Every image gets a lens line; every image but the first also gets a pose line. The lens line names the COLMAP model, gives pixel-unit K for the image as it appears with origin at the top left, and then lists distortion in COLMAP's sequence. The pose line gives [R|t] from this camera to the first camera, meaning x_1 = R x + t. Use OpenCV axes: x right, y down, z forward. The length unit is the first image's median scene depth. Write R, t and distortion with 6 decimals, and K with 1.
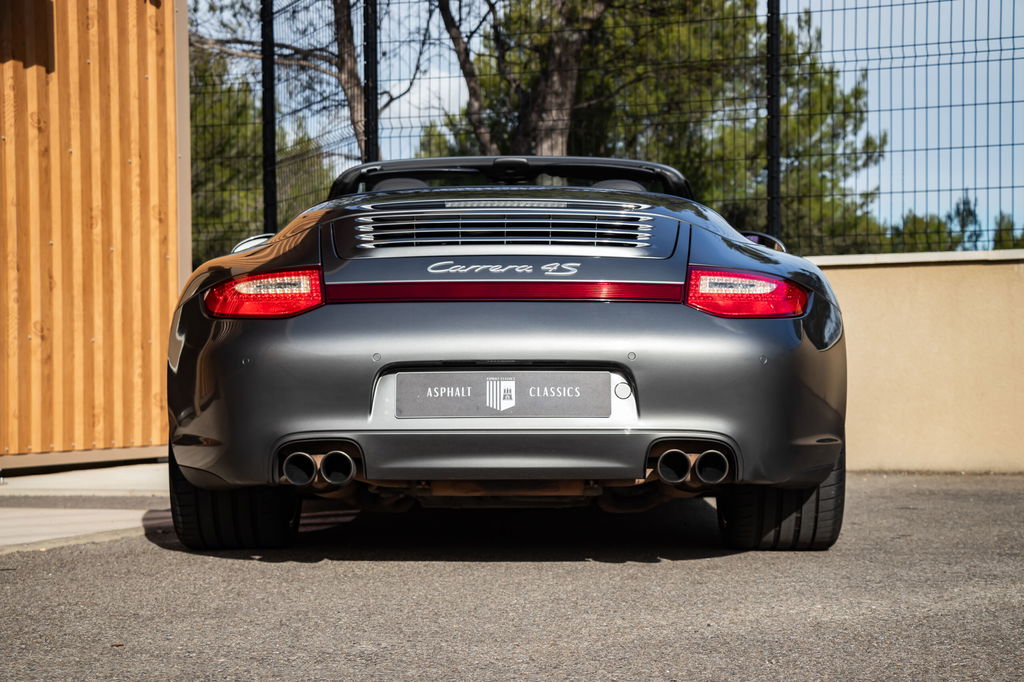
lens RADIAL K [[2171.4, 0, 512.0], [0, 2171.4, 341.0], [0, 0, 1]] dist [0.232857, -0.128250]
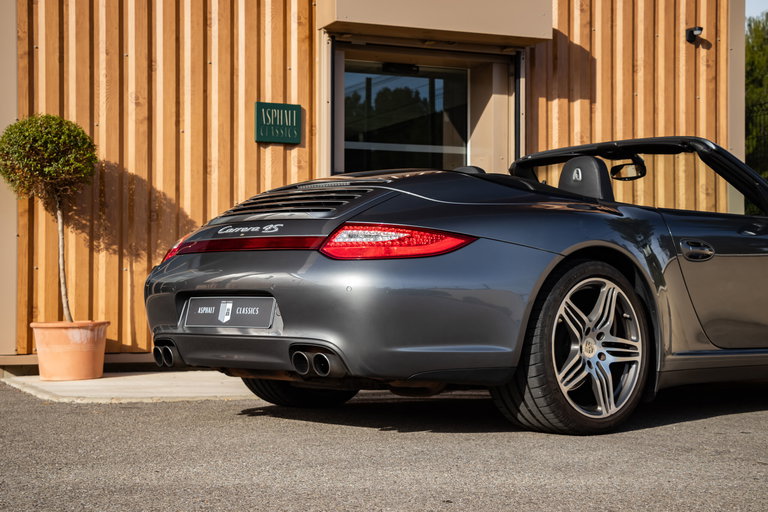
lens RADIAL K [[1362.1, 0, 384.0], [0, 1362.1, 256.0], [0, 0, 1]] dist [0.183427, 0.212131]
pose [[0.685497, -0.019681, -0.727809, 0.444273], [0.010302, 0.999797, -0.017333, 0.001722], [0.728003, 0.004384, 0.685560, 0.242934]]
